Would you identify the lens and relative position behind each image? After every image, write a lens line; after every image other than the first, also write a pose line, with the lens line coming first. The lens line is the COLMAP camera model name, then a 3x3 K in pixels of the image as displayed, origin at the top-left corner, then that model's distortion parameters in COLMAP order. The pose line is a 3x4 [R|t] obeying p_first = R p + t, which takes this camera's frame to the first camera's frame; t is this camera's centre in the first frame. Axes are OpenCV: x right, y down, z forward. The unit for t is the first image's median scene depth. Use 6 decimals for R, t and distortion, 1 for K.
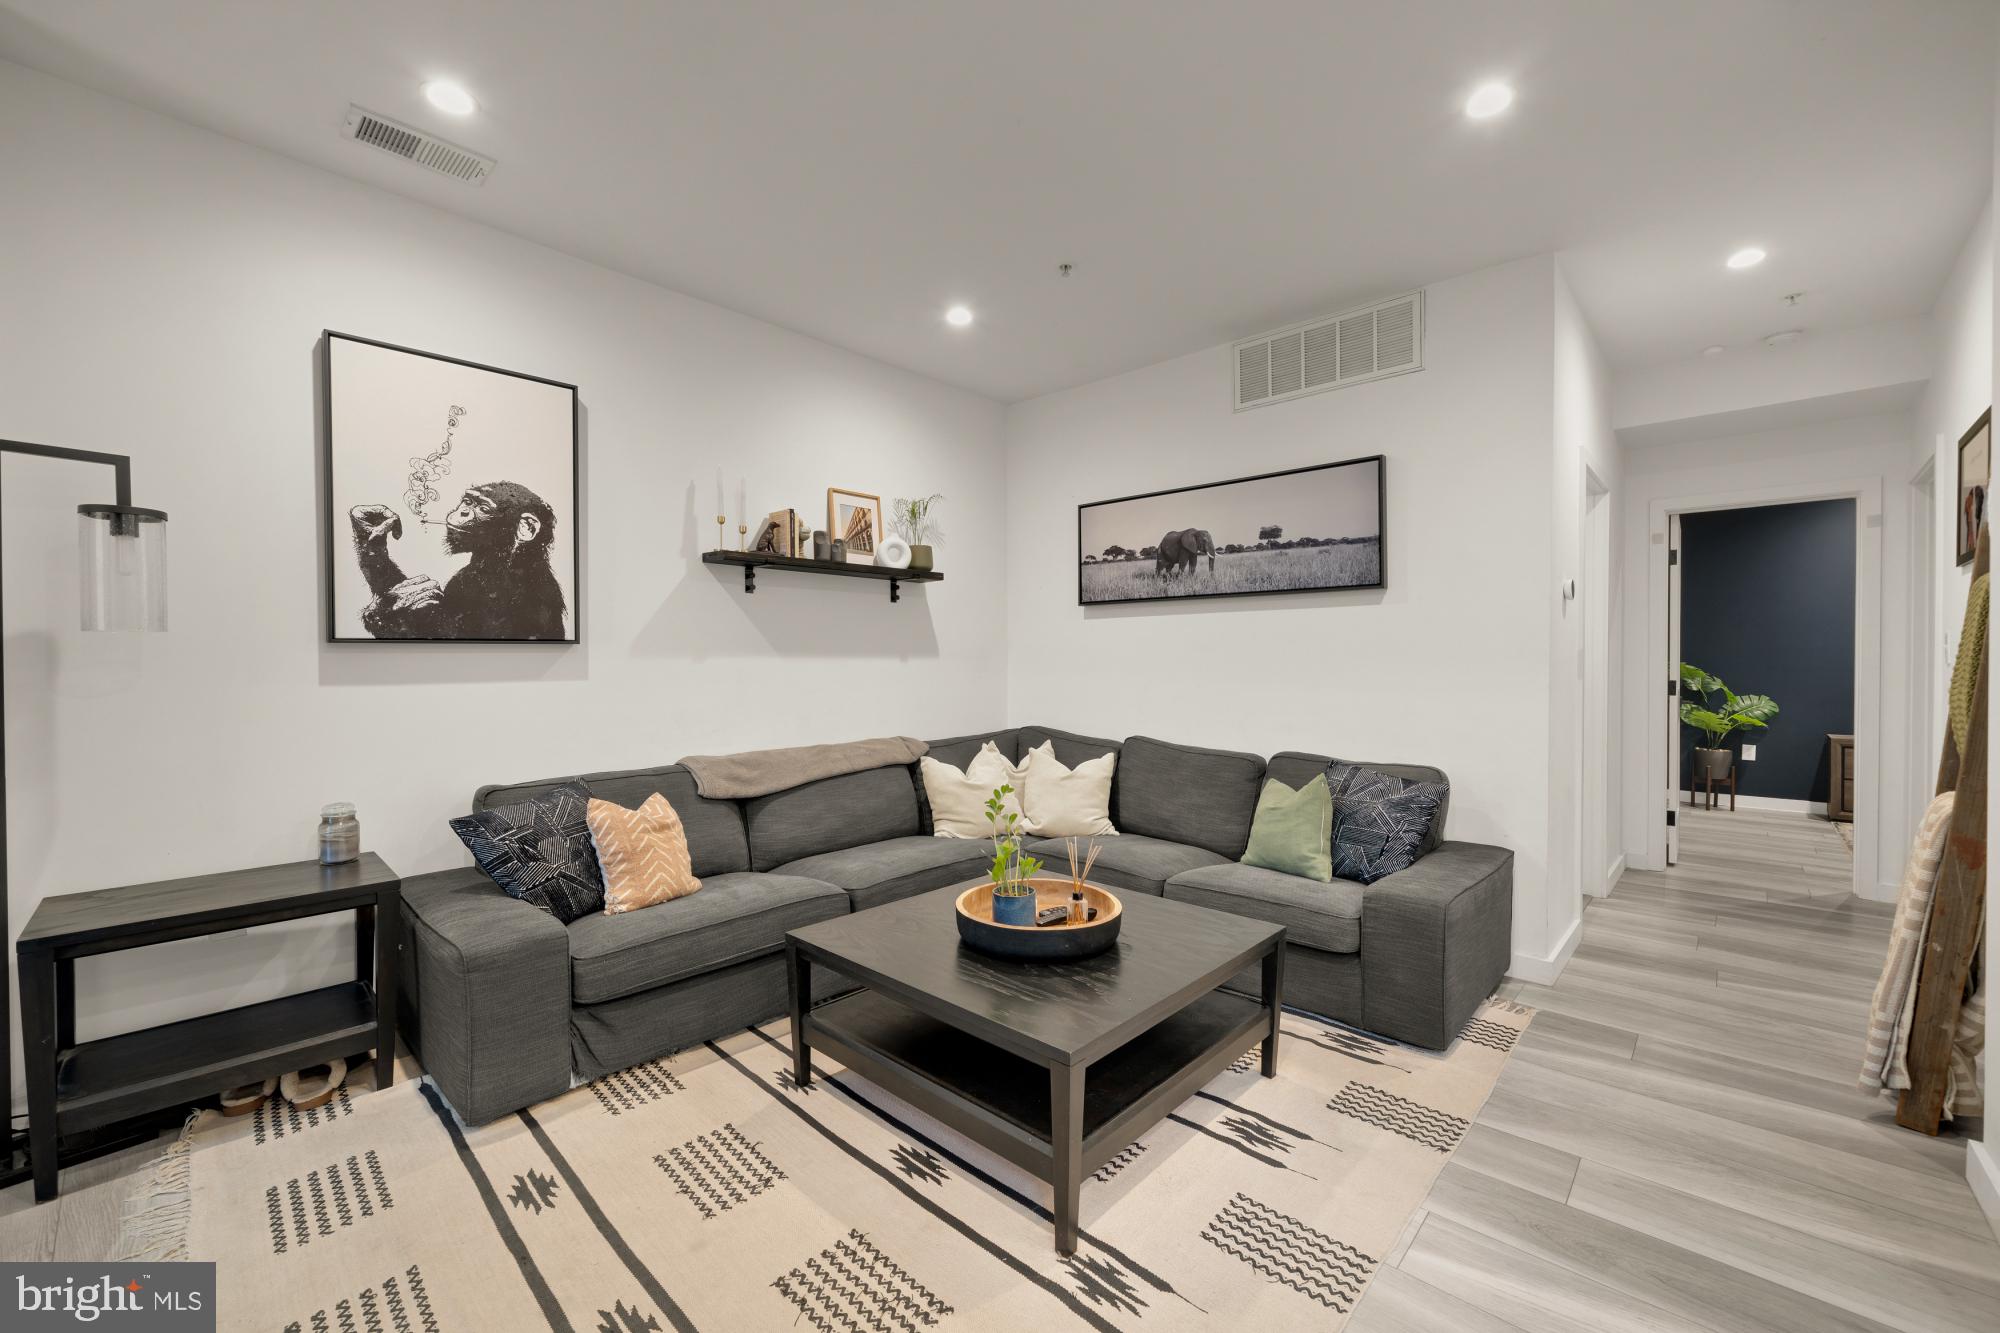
lens RADIAL K [[806.2, 0, 1008.1], [0, 806.2, 670.4], [0, 0, 1]] dist [0.000277, 0.000610]
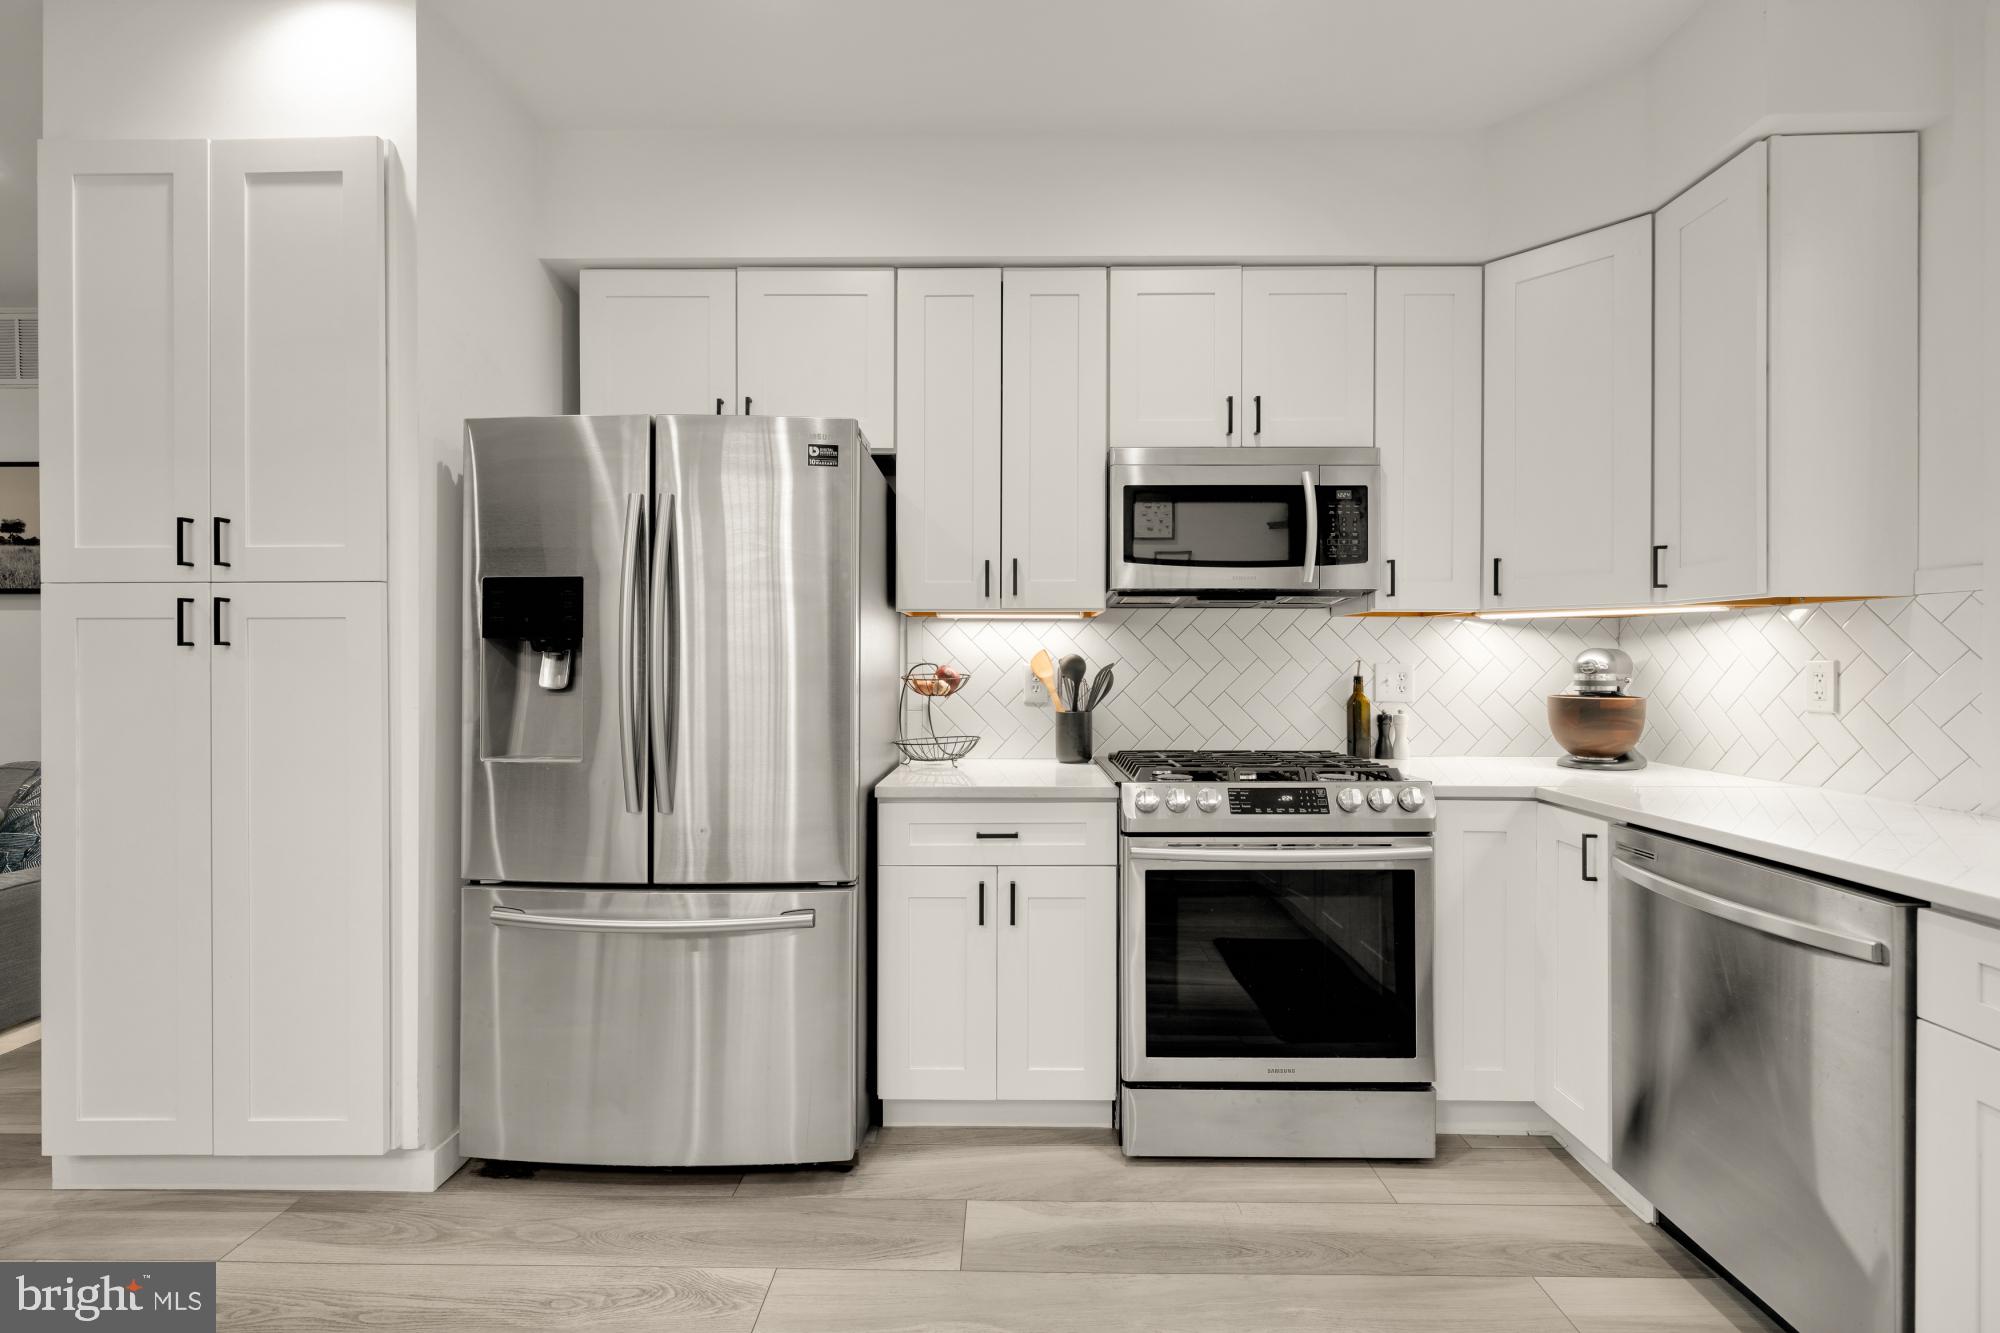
lens RADIAL K [[849.6, 0, 998.4], [0, 849.6, 667.8], [0, 0, 1]] dist [-0.000554, 0.000005]
pose [[0.743577, -0.001552, 0.668648, 0.575360], [0.006418, 0.999968, -0.004817, 0.003701], [-0.668619, 0.007873, 0.743563, -0.534561]]
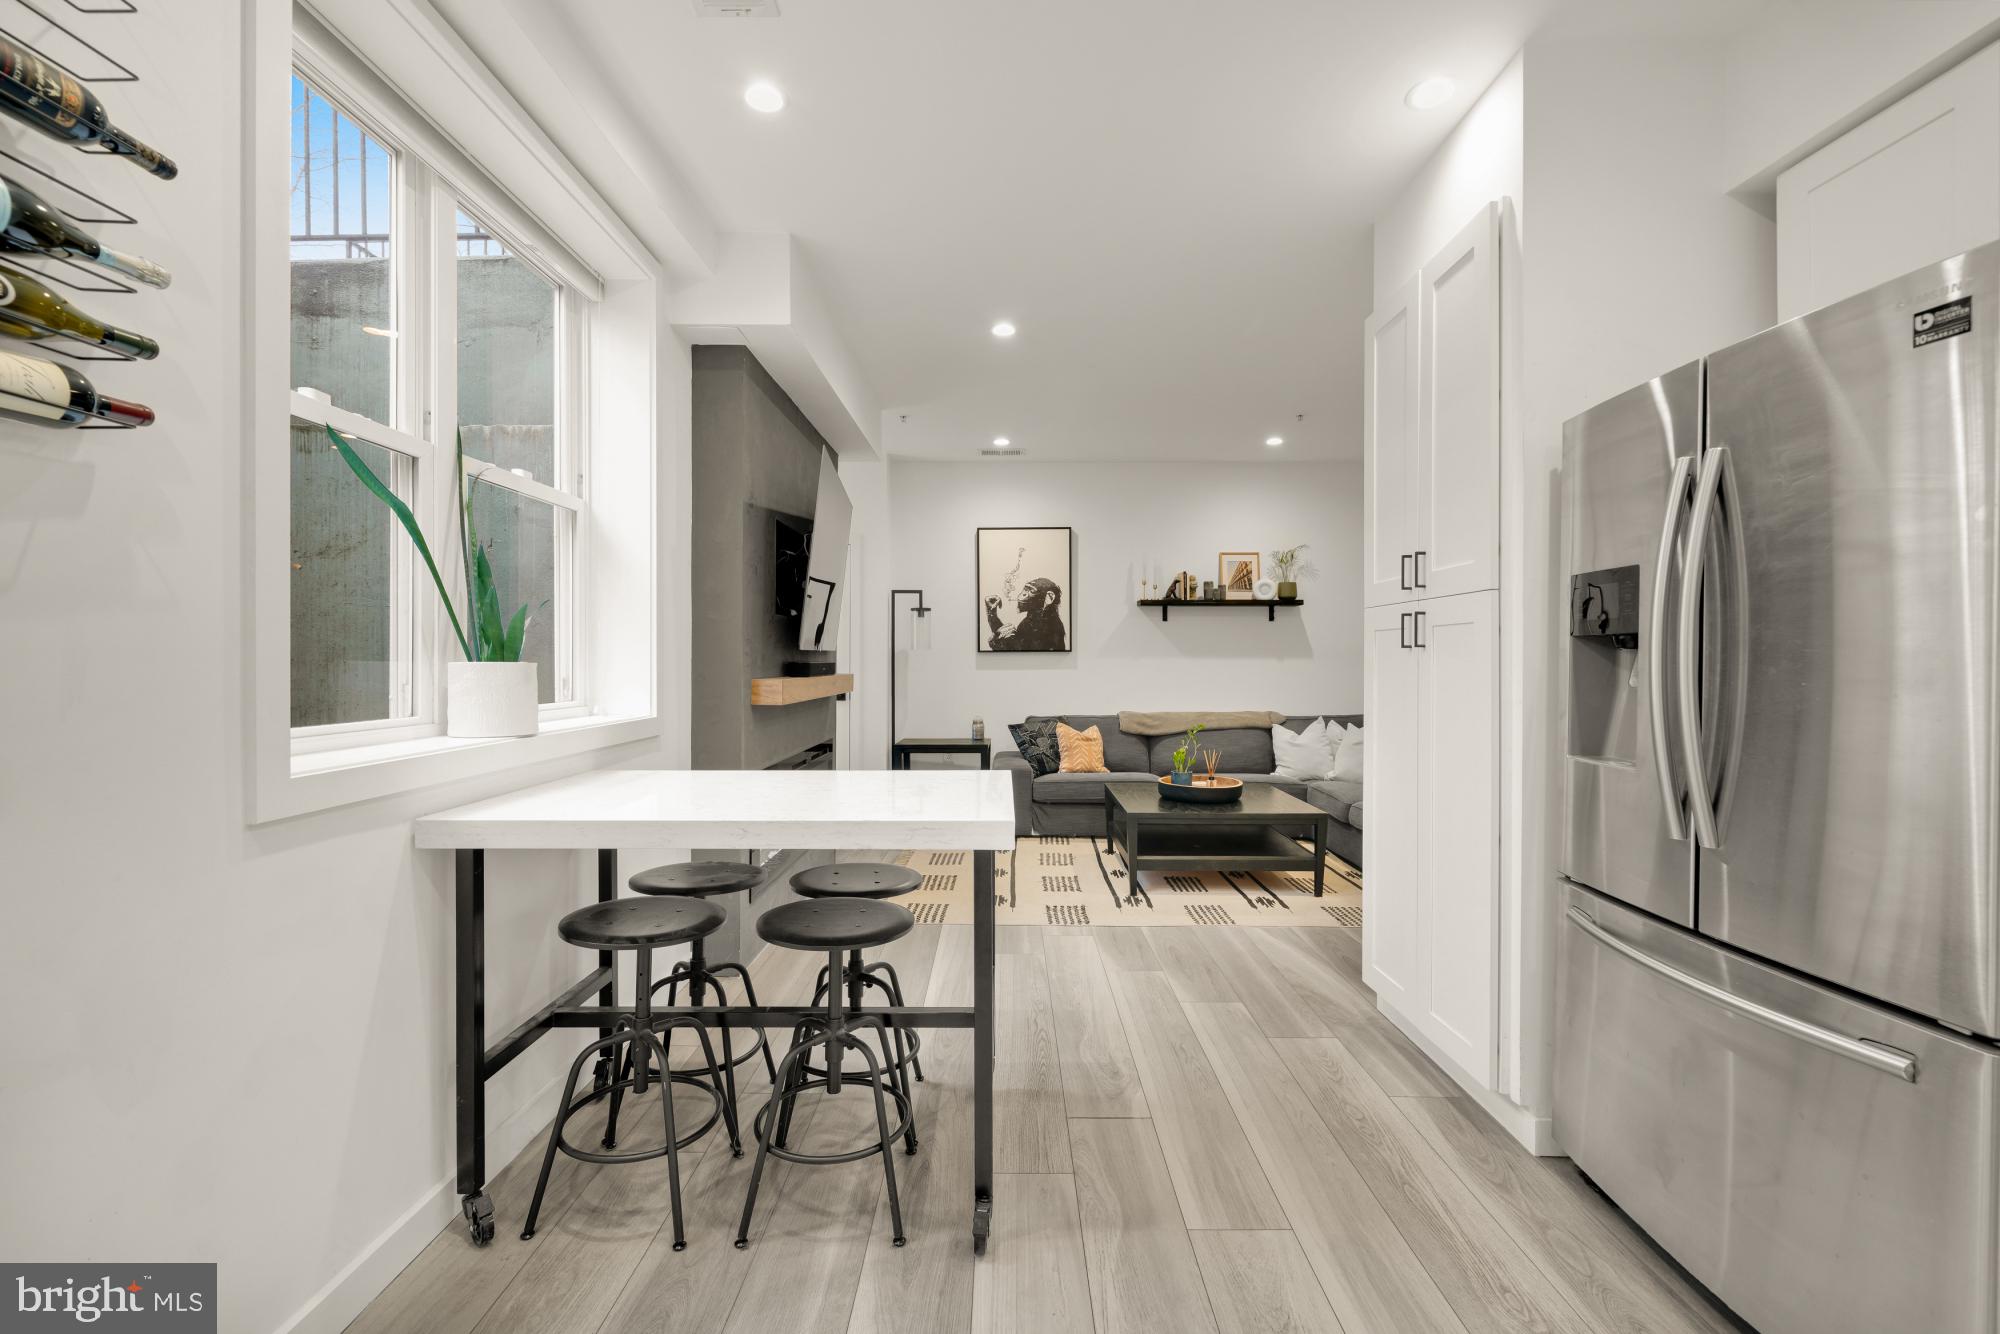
lens RADIAL K [[849.6, 0, 997.9], [0, 849.6, 665.3], [0, 0, 1]] dist [-0.000554, 0.000005]
pose [[0.675507, 0.008068, -0.737309, 0.862258], [-0.011511, 0.999934, 0.000395, 0.002644], [0.737263, 0.008220, 0.675555, -0.552381]]
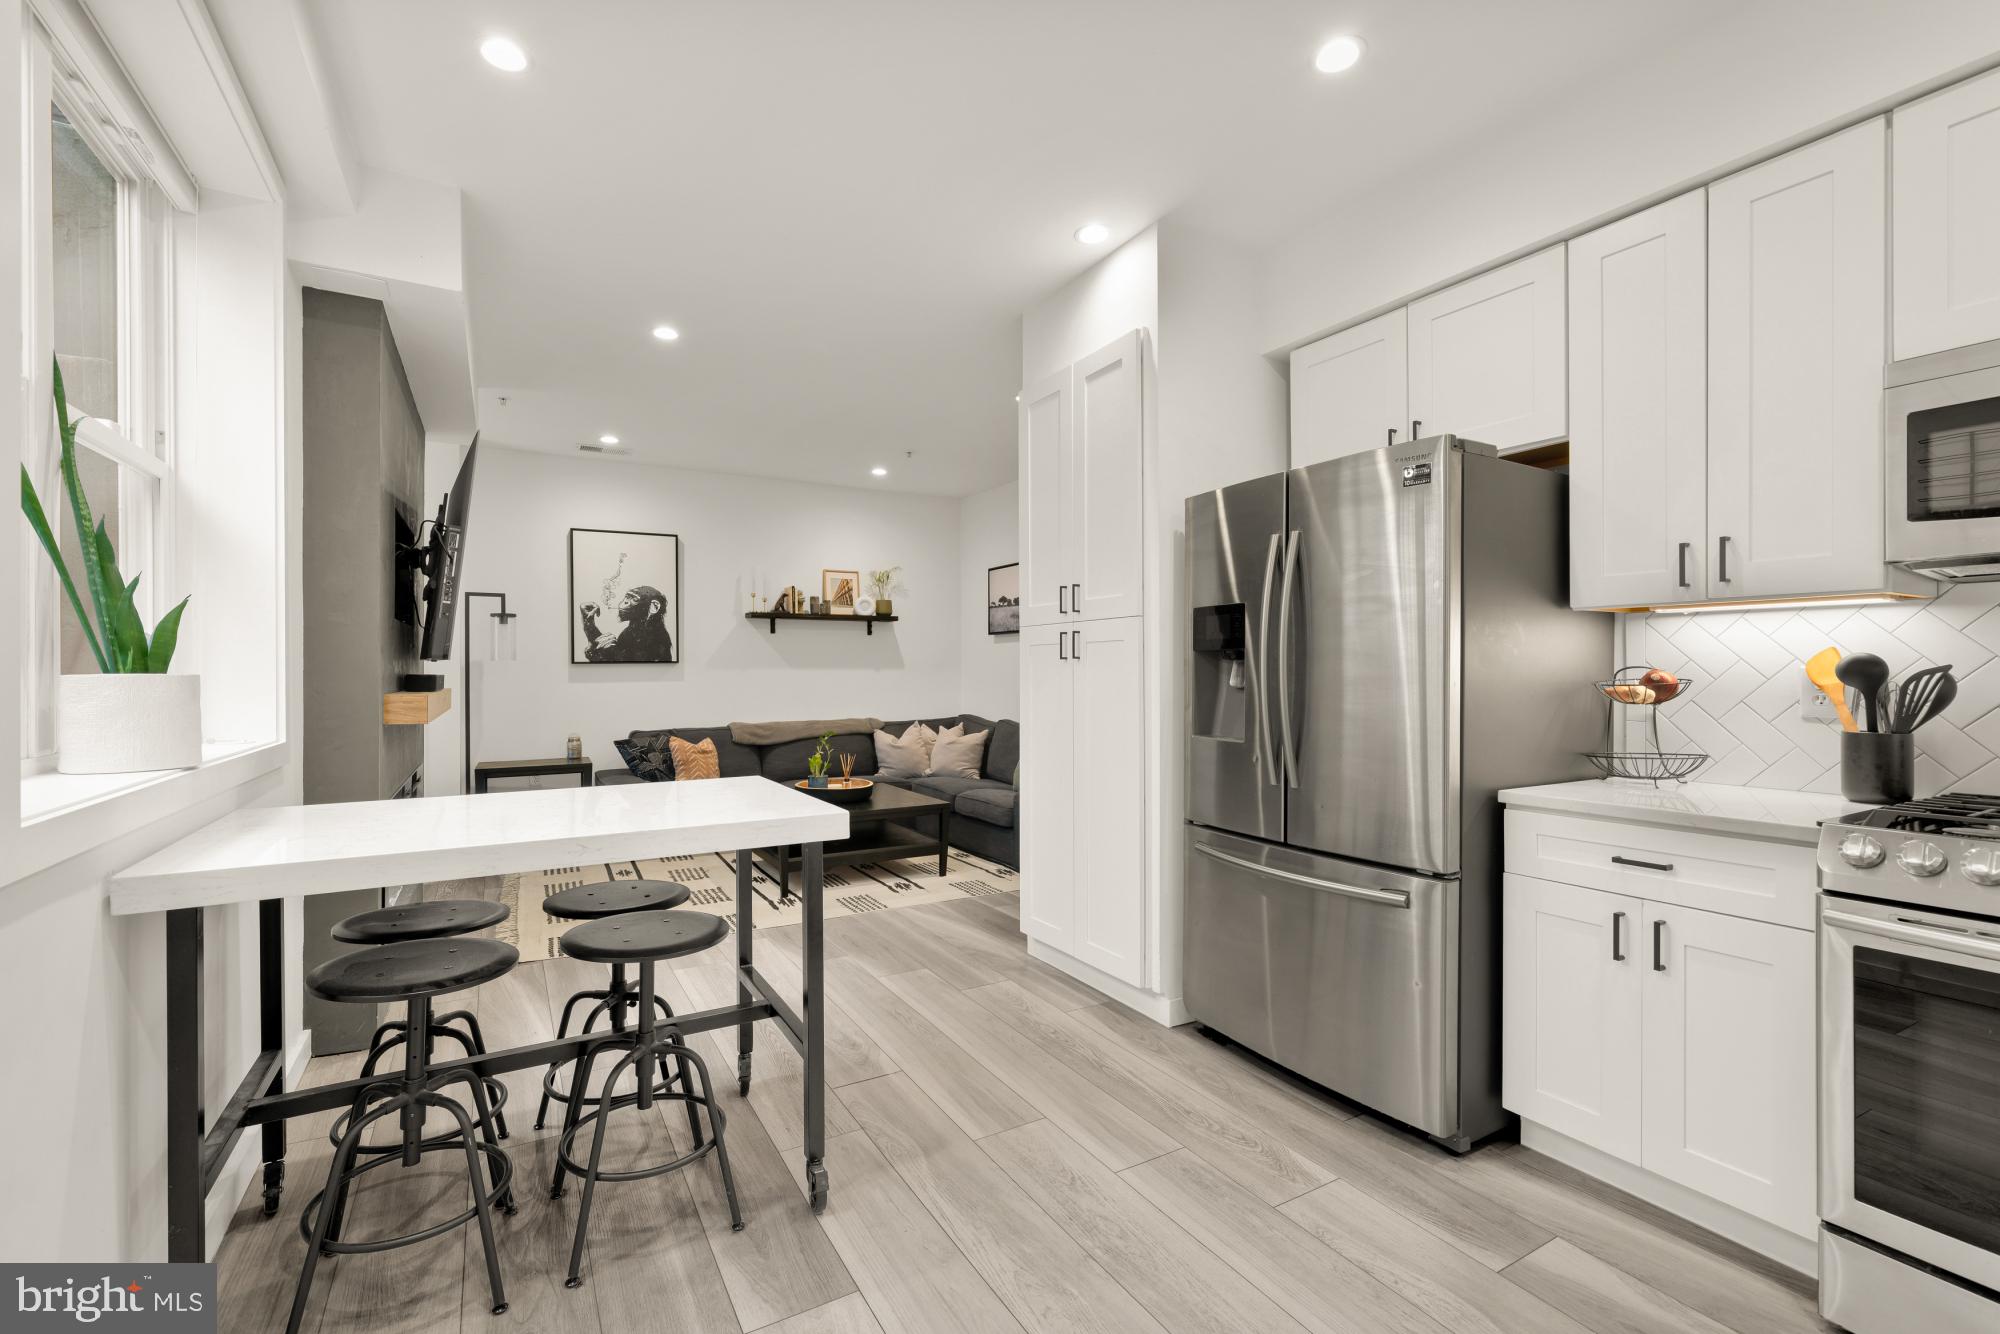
lens RADIAL K [[849.6, 0, 979.3], [0, 849.6, 674.7], [0, 0, 1]] dist [-0.000554, 0.000005]
pose [[0.952488, 0.000000, -0.304575, 0.752306], [-0.002097, 0.999976, -0.006556, 0.007333], [0.304568, 0.006883, 0.952466, -0.714841]]
